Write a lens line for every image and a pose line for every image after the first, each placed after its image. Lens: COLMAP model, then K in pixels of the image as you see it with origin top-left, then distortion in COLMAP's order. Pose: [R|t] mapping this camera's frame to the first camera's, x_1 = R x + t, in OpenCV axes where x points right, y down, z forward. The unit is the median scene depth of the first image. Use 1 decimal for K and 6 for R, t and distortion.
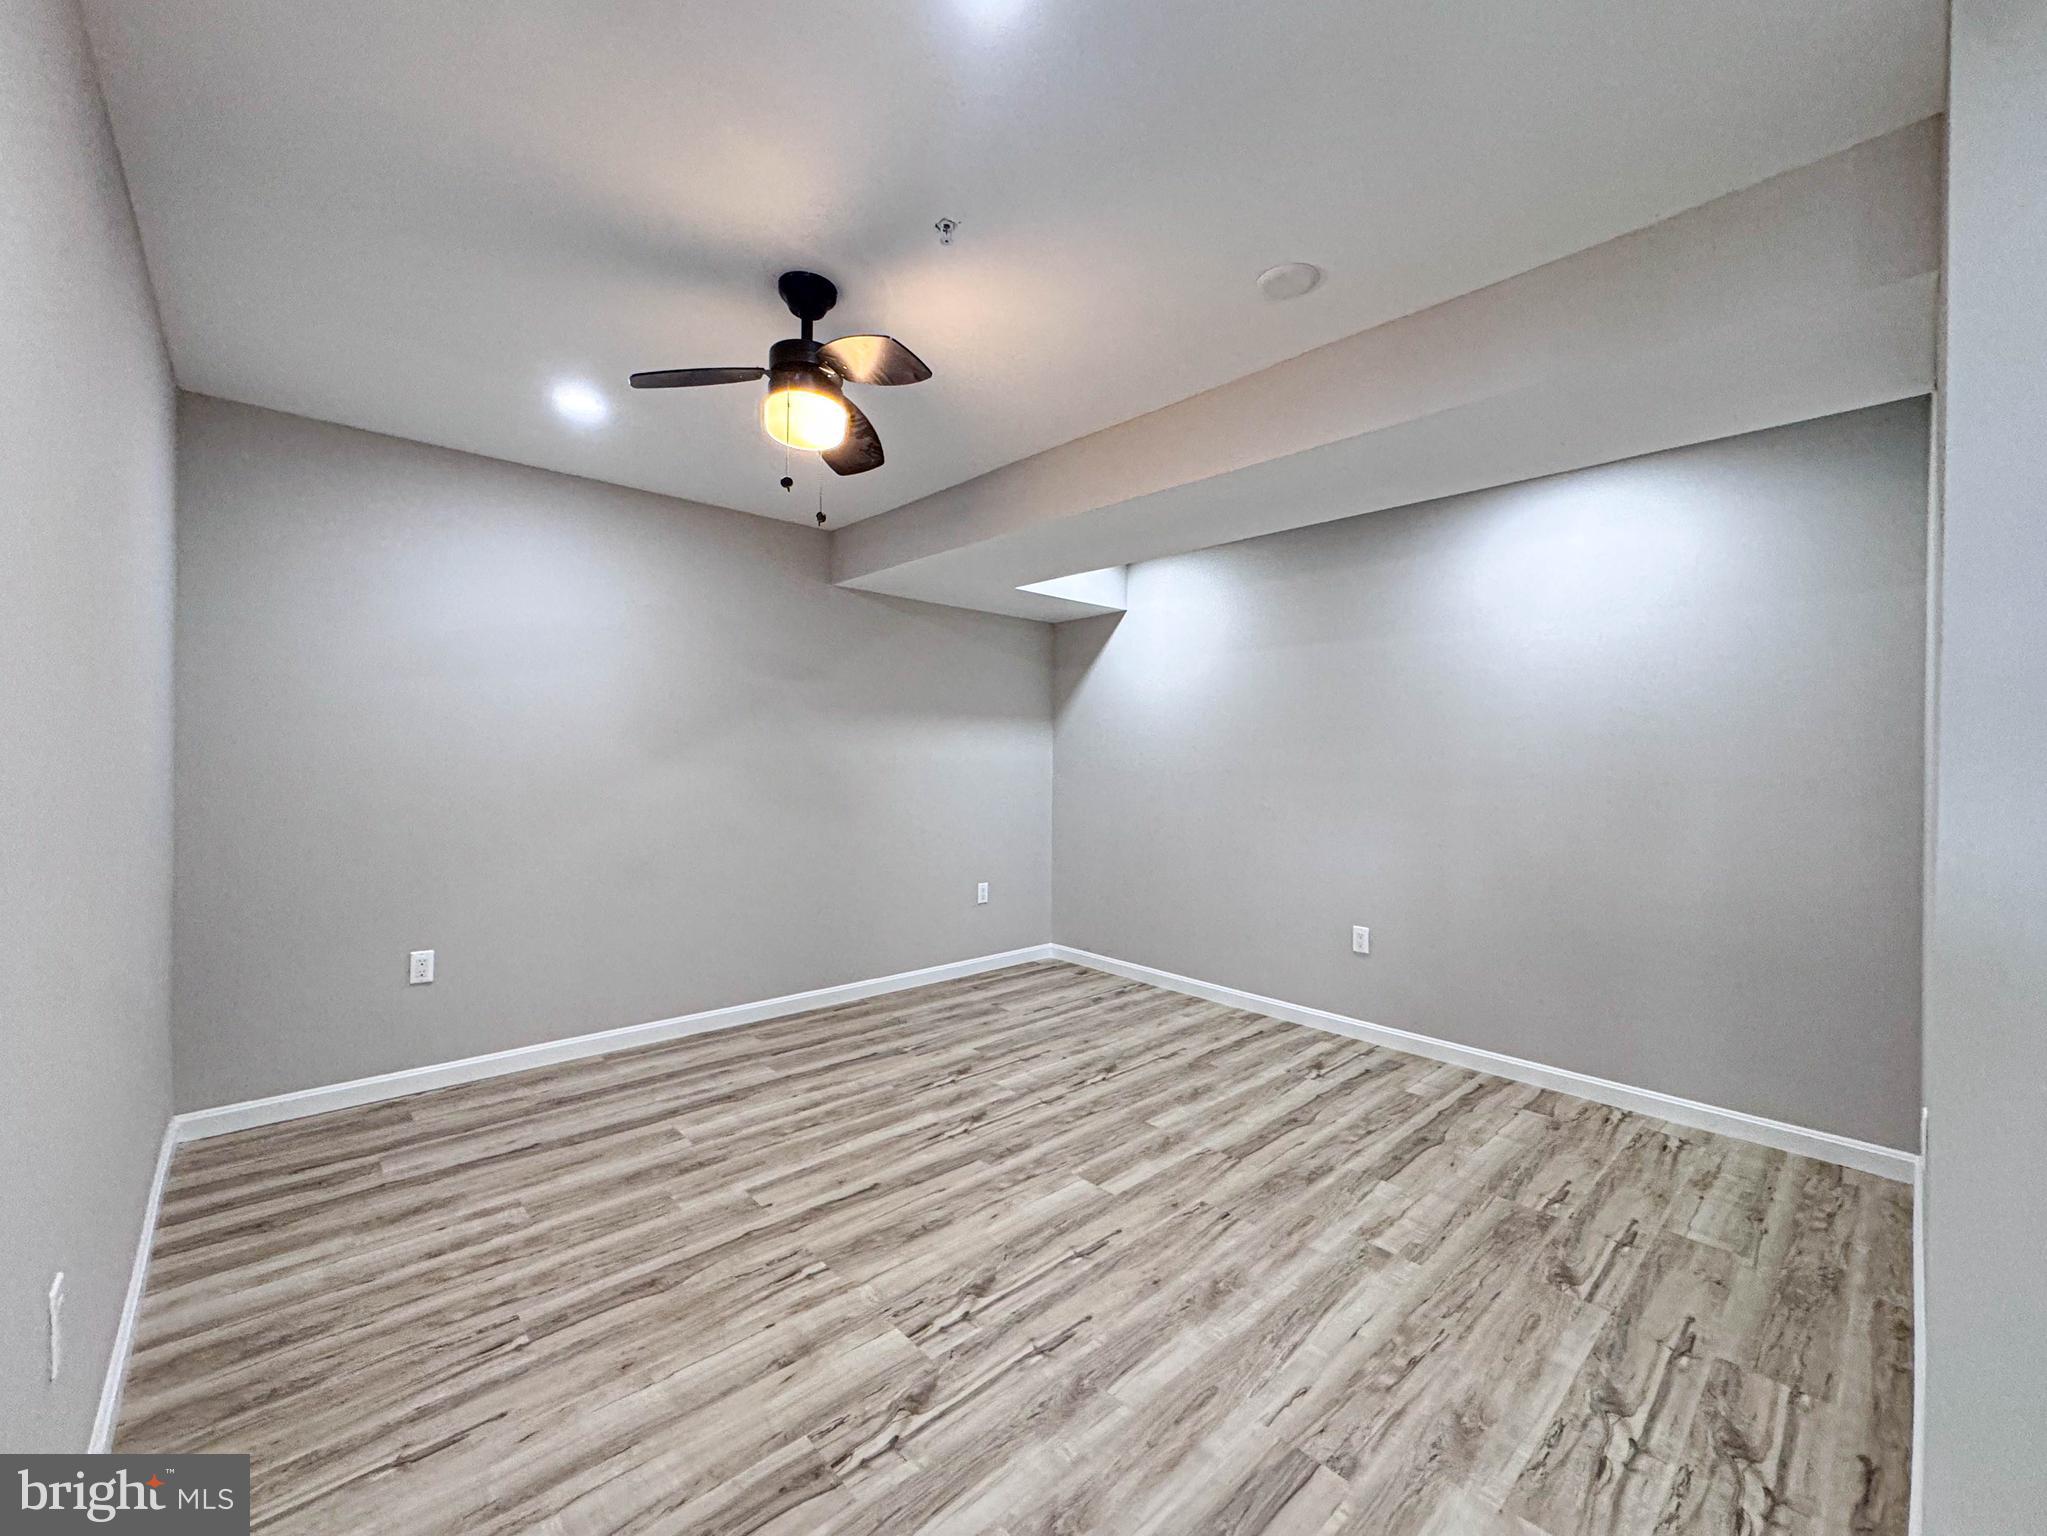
lens RADIAL K [[834.7, 0, 1021.7], [0, 834.7, 764.8], [0, 0, 1]] dist [-0.003592, -0.000081]
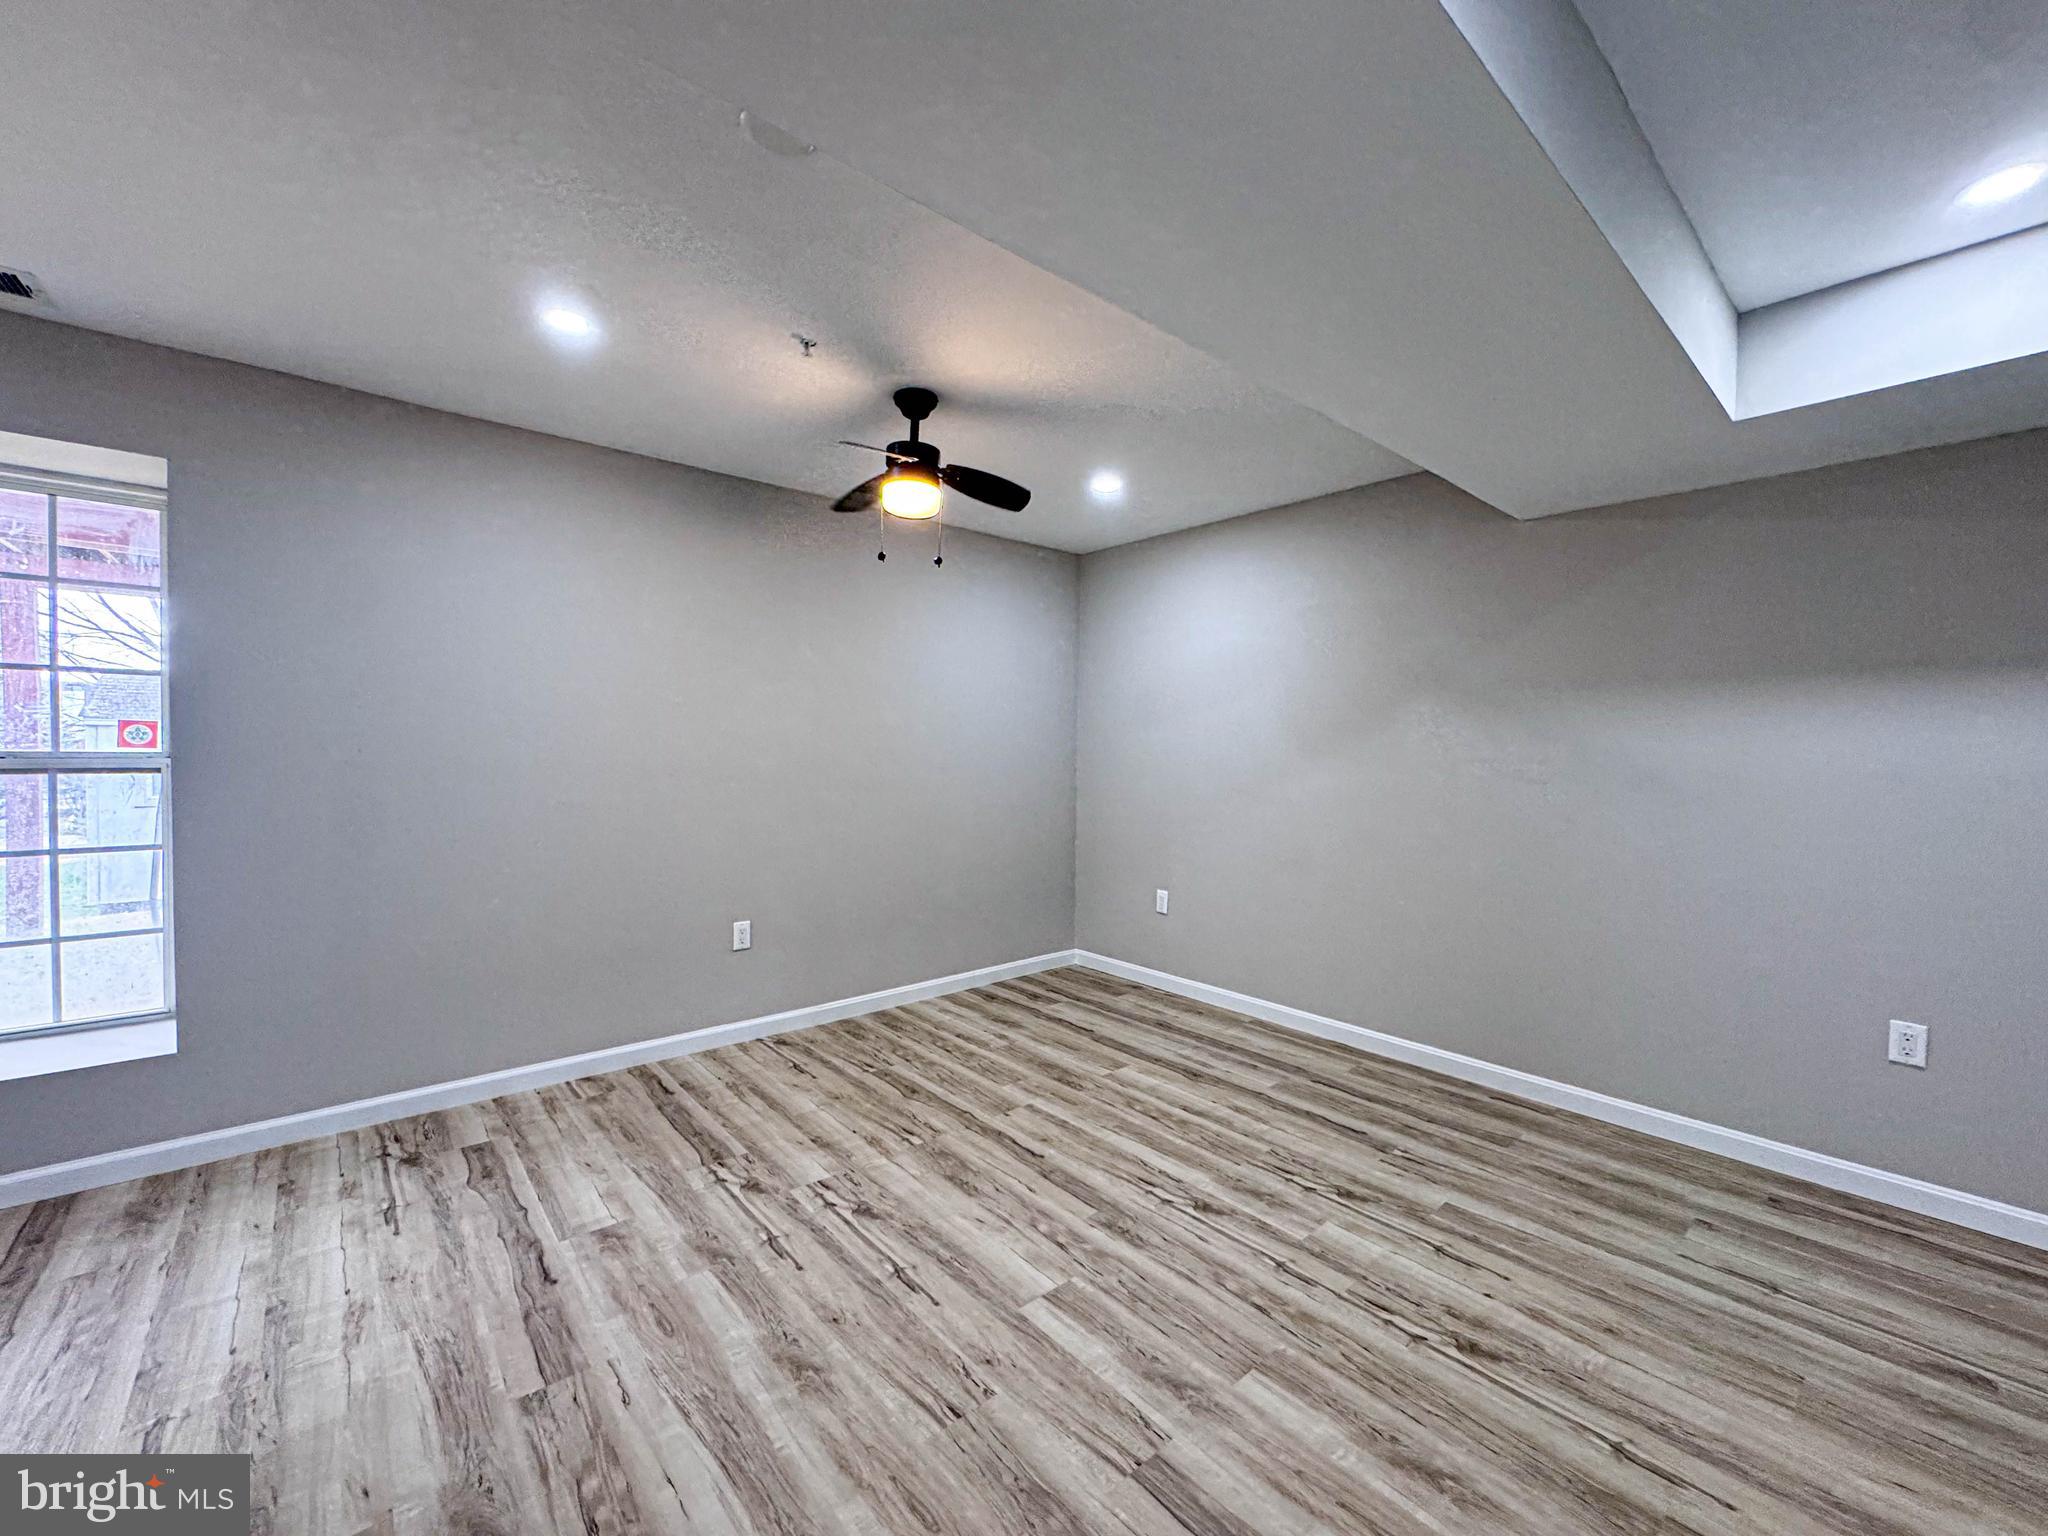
lens RADIAL K [[818.4, 0, 1021.5], [0, 818.4, 813.5], [0, 0, 1]] dist [-0.002368, -0.000180]
pose [[-0.036628, 0.067530, -0.997045, 0.811684], [-0.017549, 0.997517, 0.068206, 0.002042], [0.999175, 0.019996, -0.035351, 0.984749]]
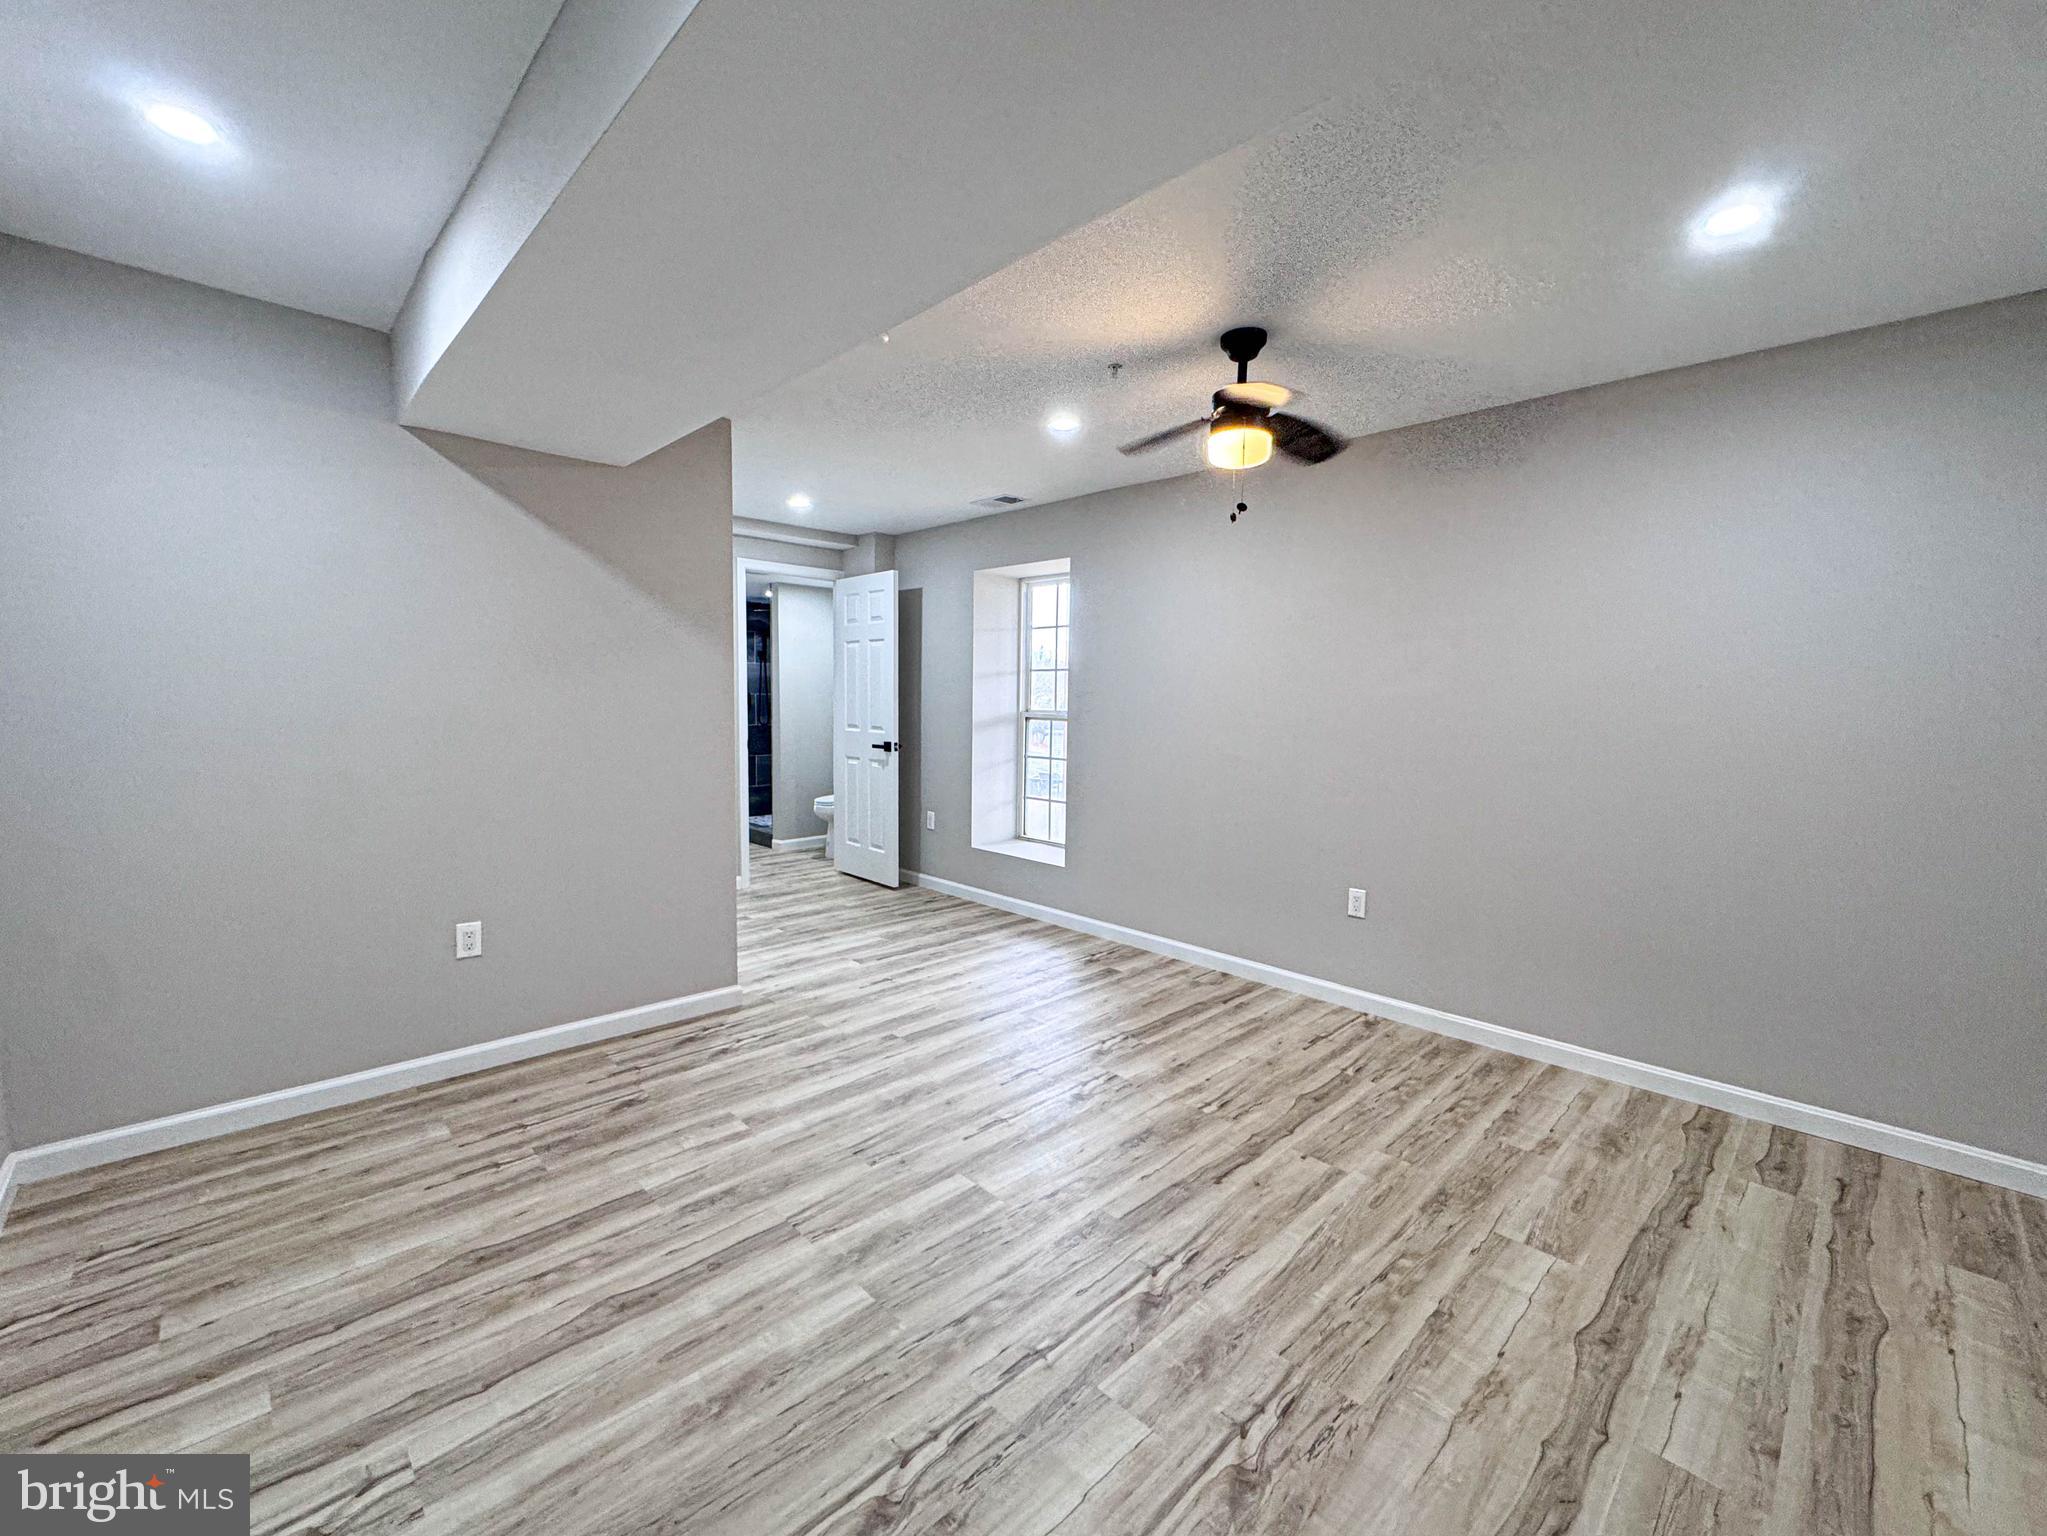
lens RADIAL K [[834.7, 0, 1021.7], [0, 834.7, 764.8], [0, 0, 1]] dist [-0.003592, -0.000081]
pose [[-0.999251, -0.024274, -0.030149, 0.078711], [-0.026782, 0.995953, 0.085792, -0.027050], [0.027944, 0.086535, -0.995857, 1.834776]]
